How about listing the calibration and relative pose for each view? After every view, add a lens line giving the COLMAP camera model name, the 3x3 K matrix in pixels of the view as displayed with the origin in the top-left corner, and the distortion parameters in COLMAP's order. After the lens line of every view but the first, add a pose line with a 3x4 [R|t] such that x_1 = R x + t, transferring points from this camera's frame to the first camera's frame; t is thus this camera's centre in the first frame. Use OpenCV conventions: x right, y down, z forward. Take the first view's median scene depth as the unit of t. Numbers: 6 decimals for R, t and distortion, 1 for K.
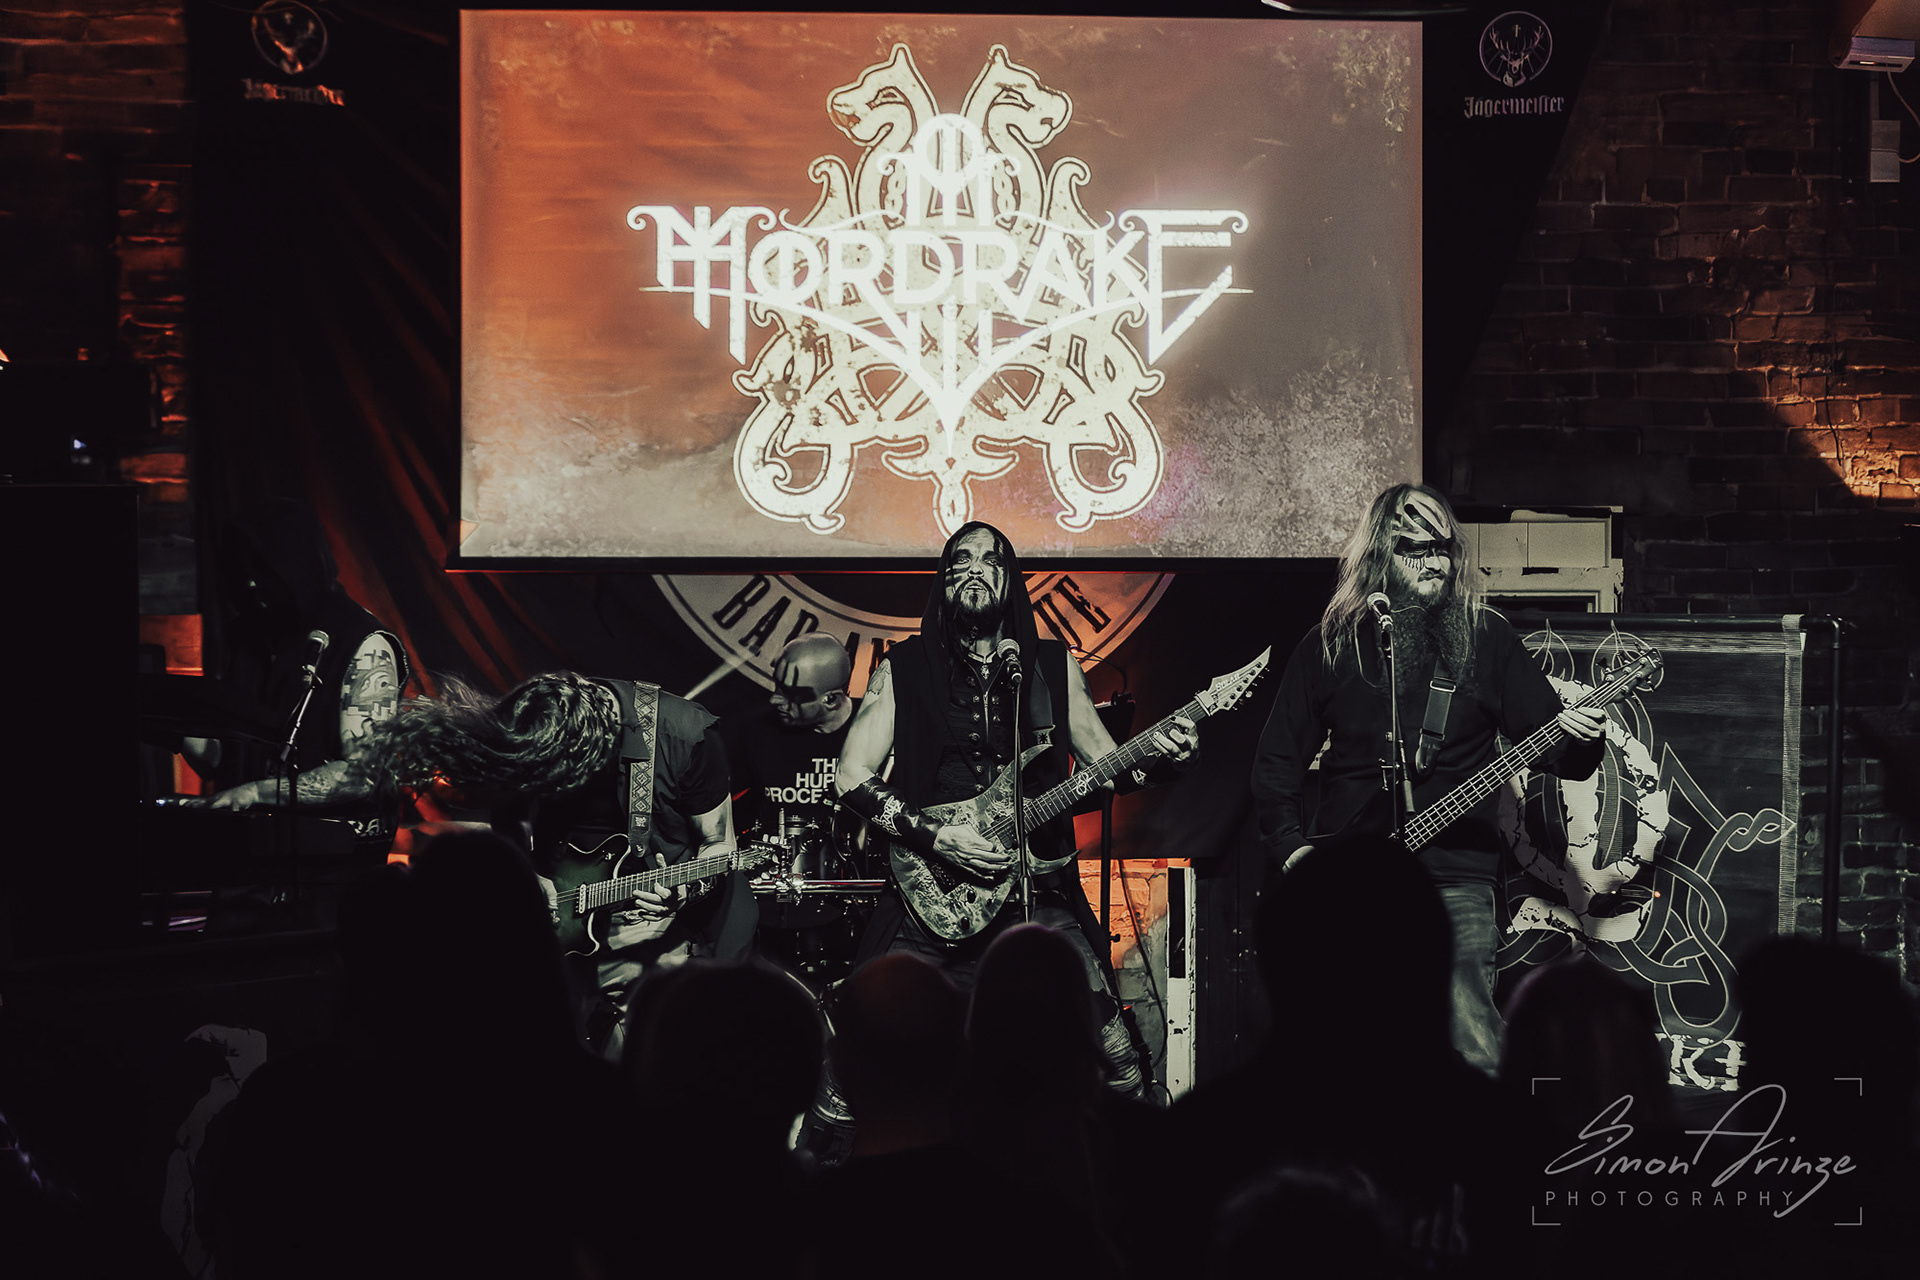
lens RADIAL K [[5366.9, 0, 961.0], [0, 5366.9, 634.8], [0, 0, 1]] dist [-0.099974, 0.000000]
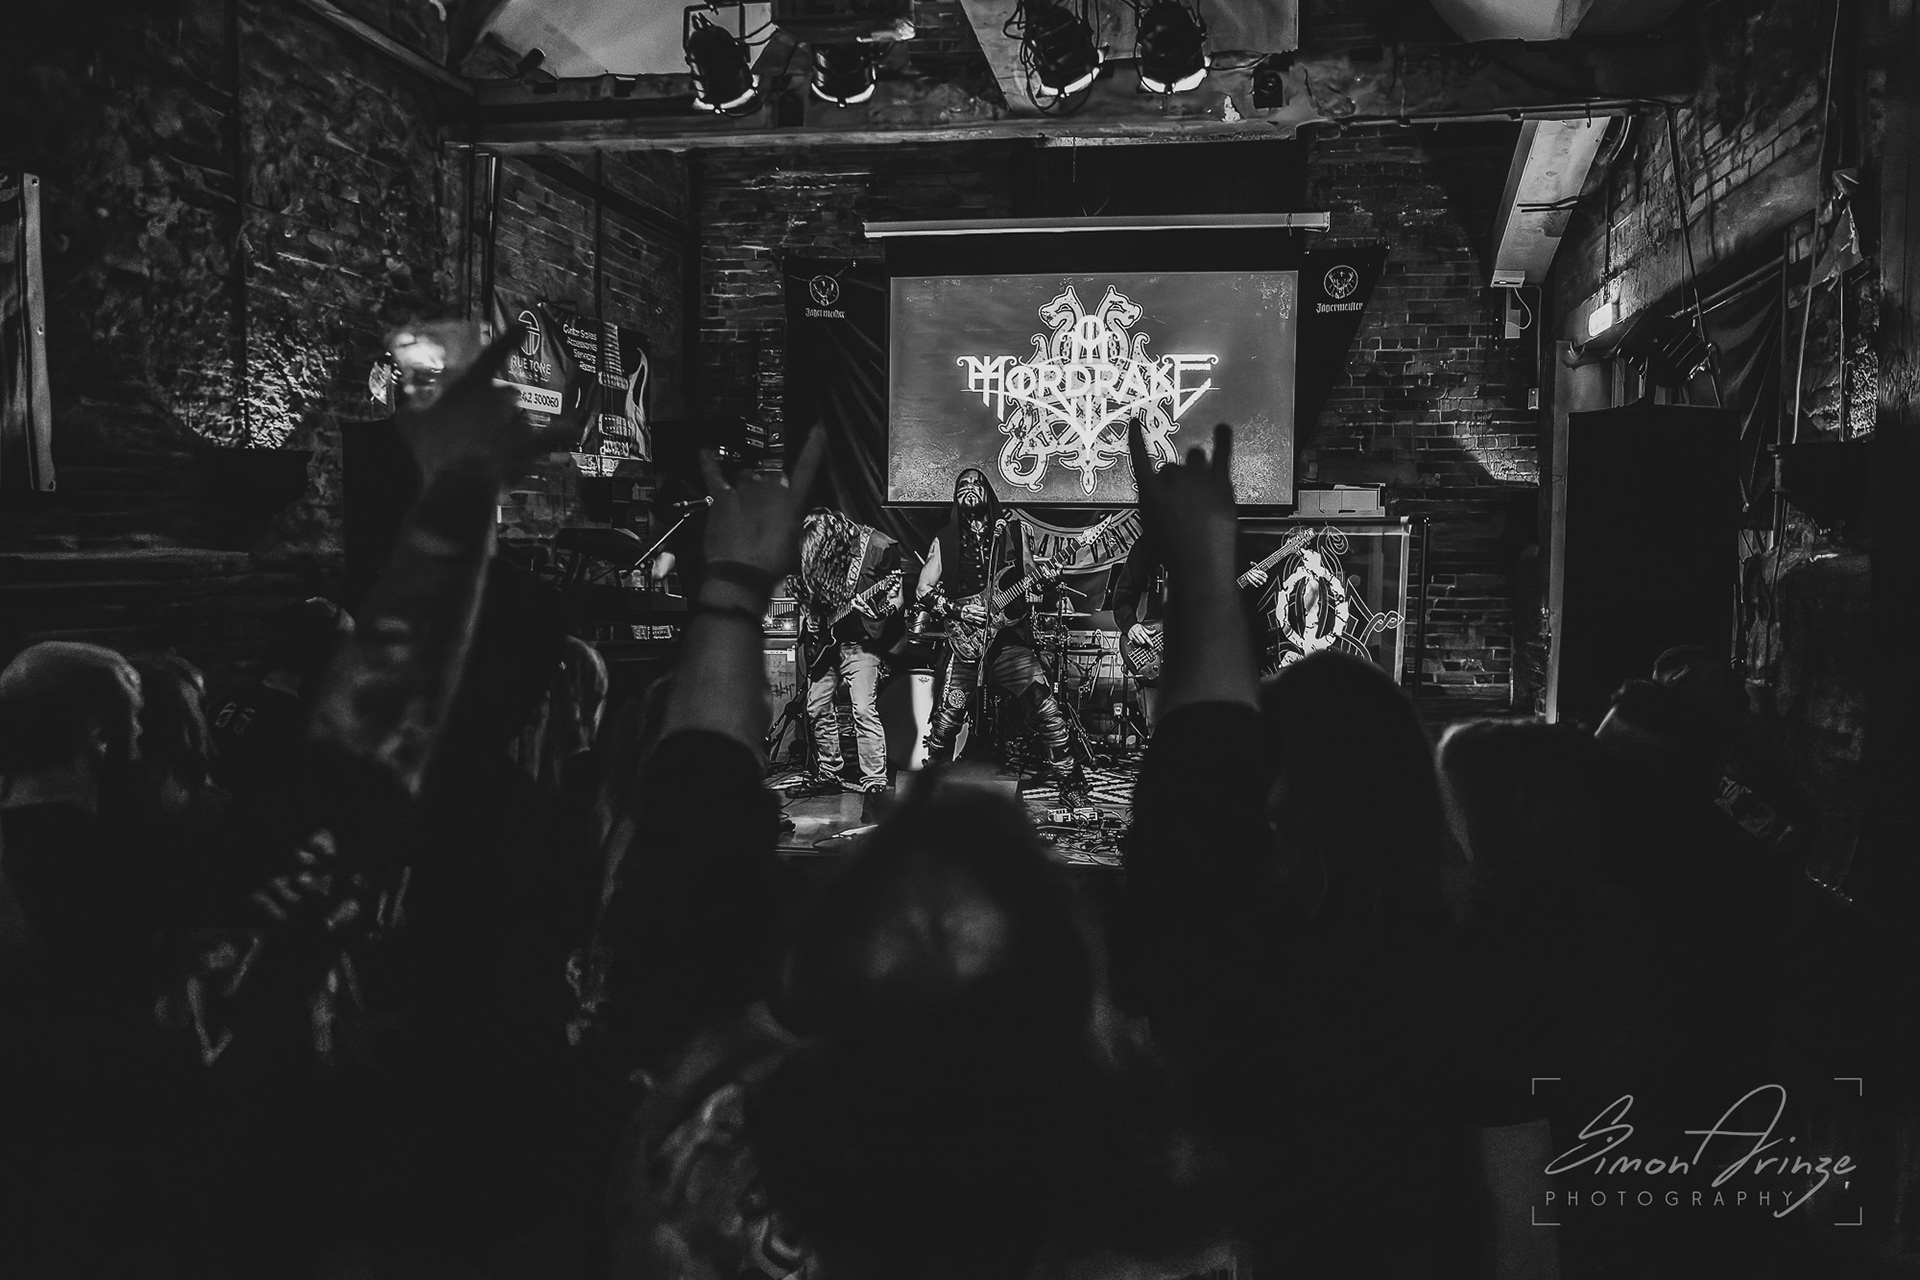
lens RADIAL K [[1400.4, 0, 989.0], [0, 1400.4, 639.0], [0, 0, 1]] dist [-0.061078, -0.000419]
pose [[0.961668, 0.028901, -0.272688, 0.127242], [-0.017081, 0.998813, 0.045619, 0.018520], [0.273682, -0.039212, 0.961020, 0.389674]]
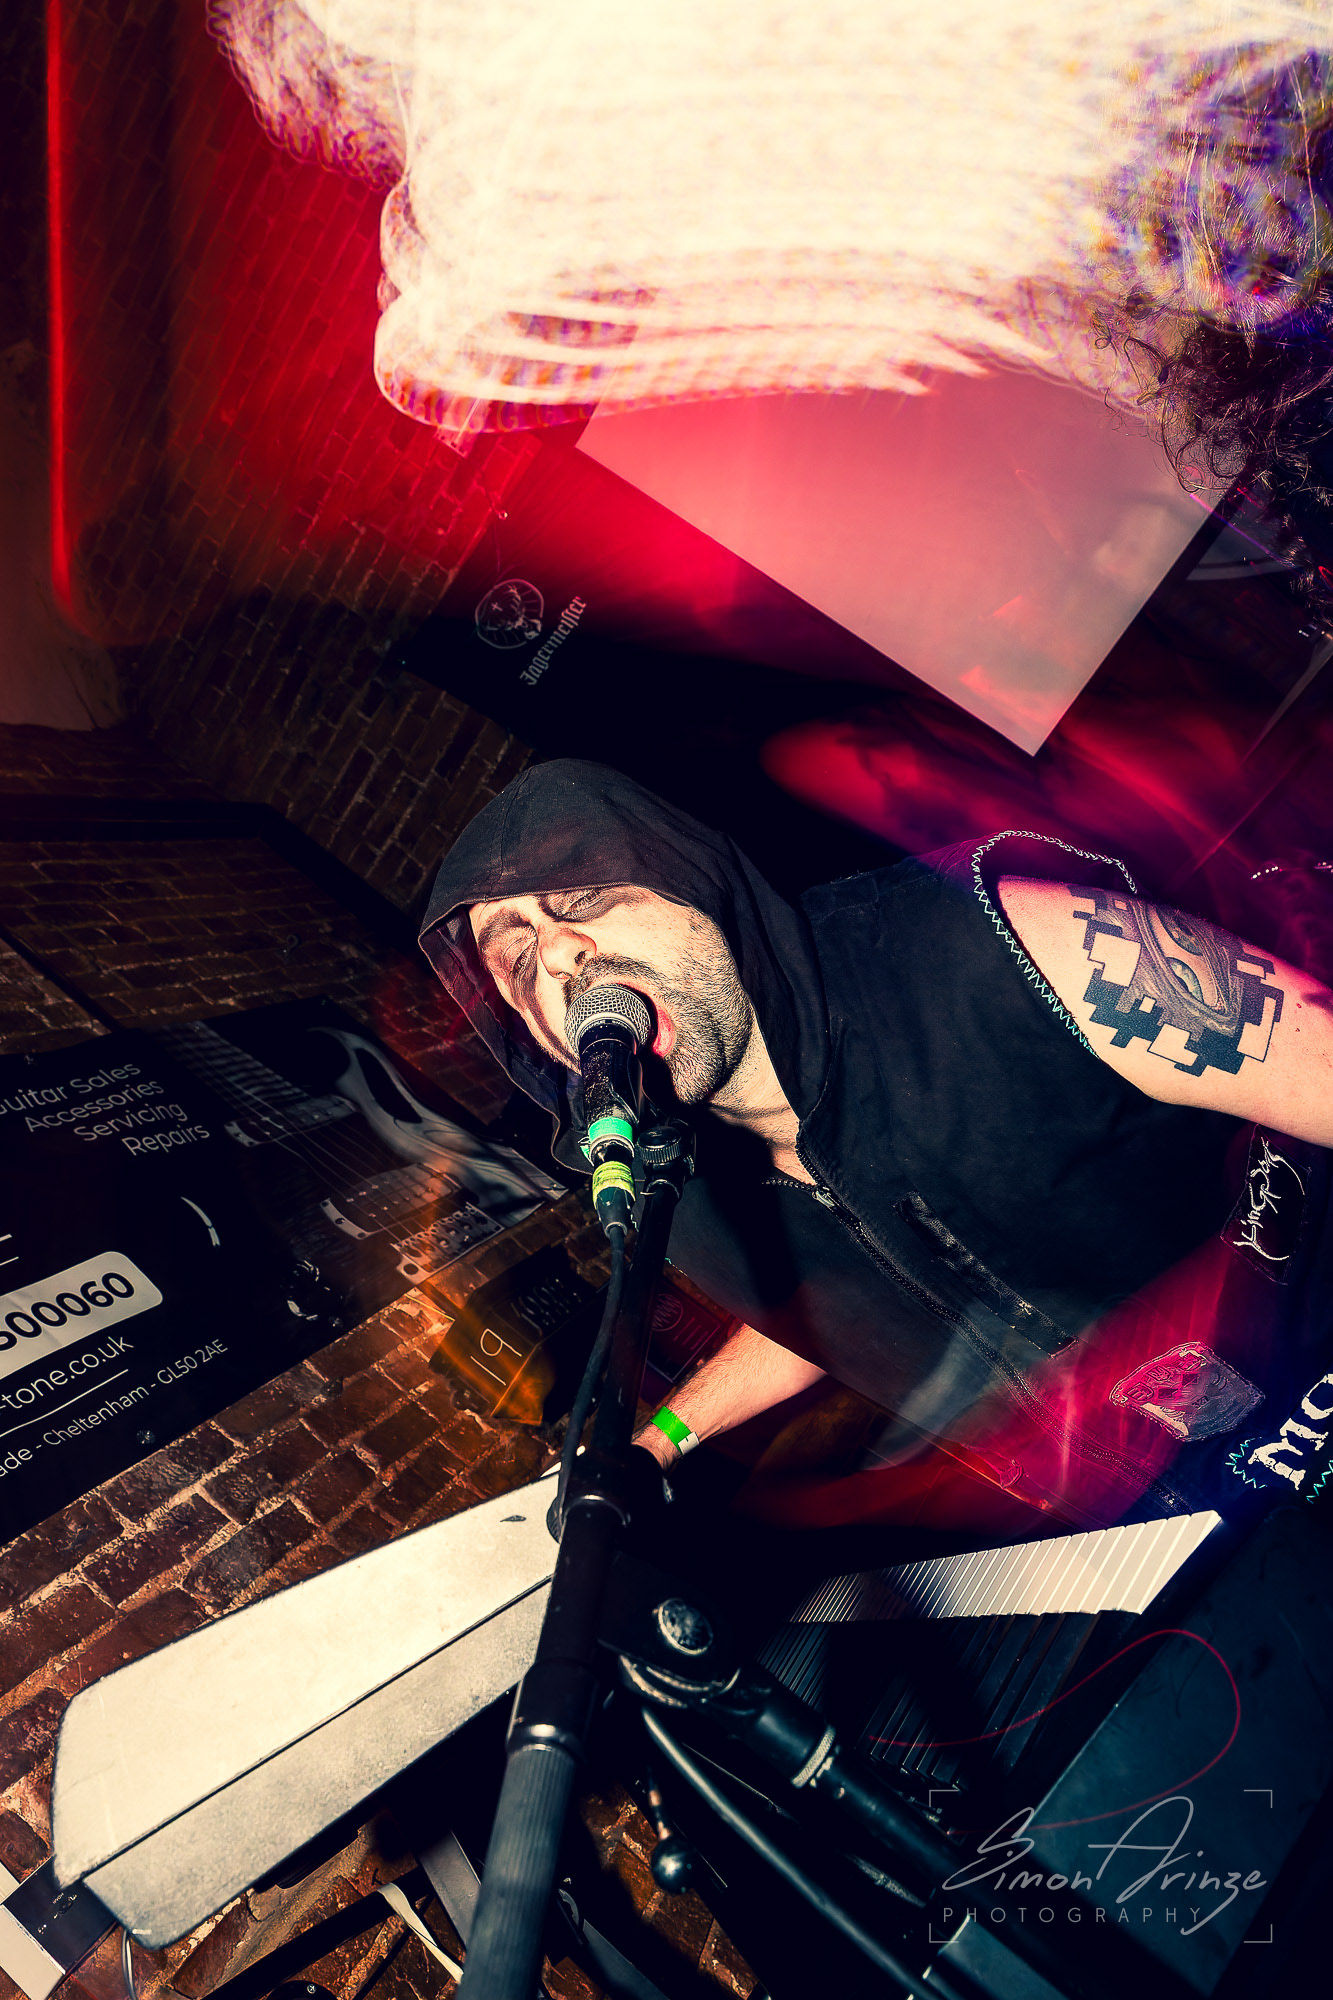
lens RADIAL K [[1298.3, 0, 645.7], [0, 1298.3, 1072.4], [0, 0, 1]] dist [0.002862, 0.002175]
pose [[0.494446, -0.763261, -0.415879, -0.075065], [0.764691, 0.609442, -0.209351, 0.013872], [0.413243, -0.214506, 0.884995, 0.762105]]
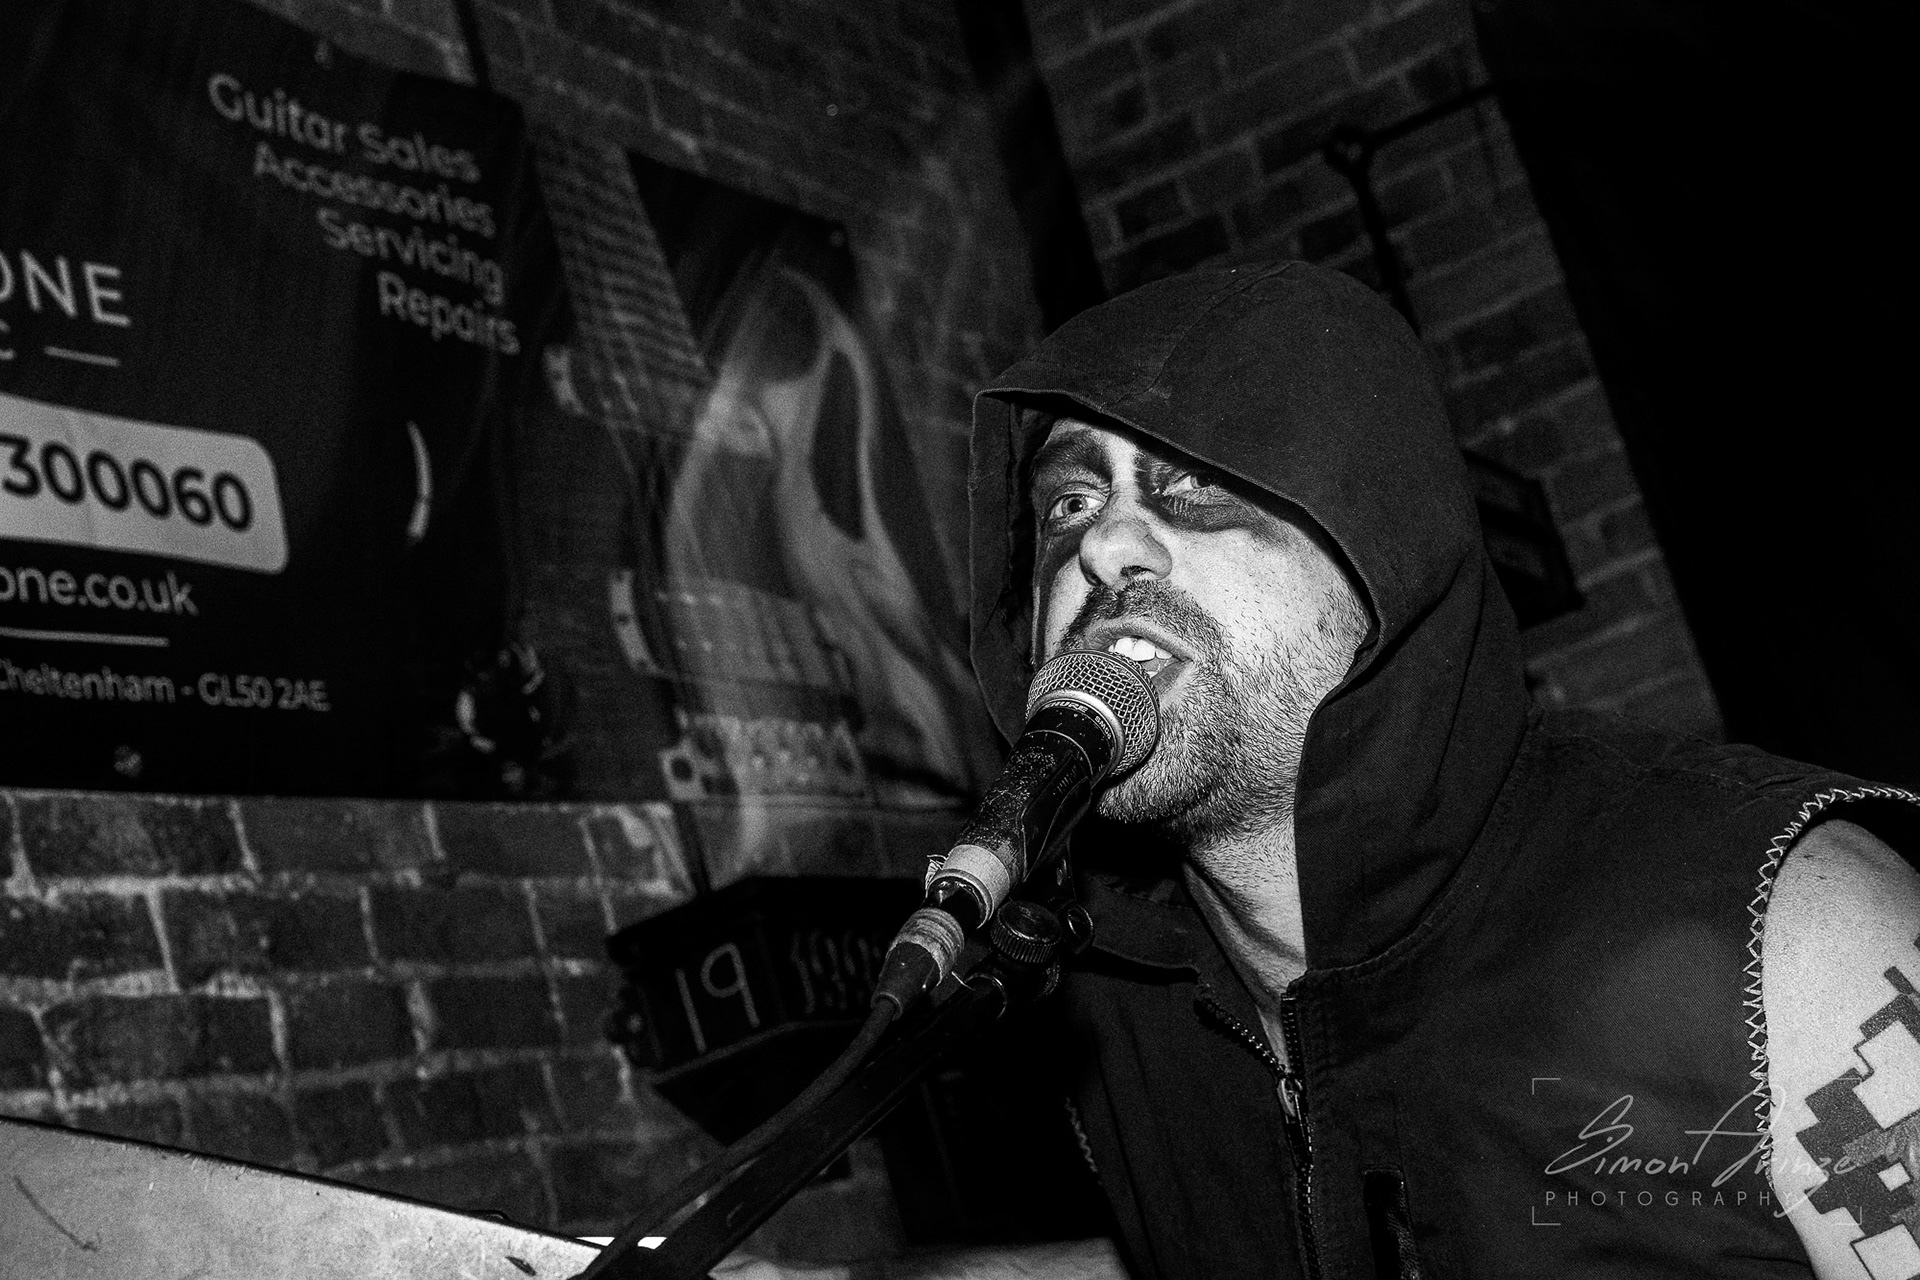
lens RADIAL K [[2774.7, 0, 977.3], [0, 2774.7, 659.4], [0, 0, 1]] dist [0.084358, 0.000000]
pose [[0.775133, -0.352033, -0.524635, -0.060399], [0.256332, 0.934198, -0.248130, 0.016635], [0.577463, 0.057853, 0.814365, 0.748135]]
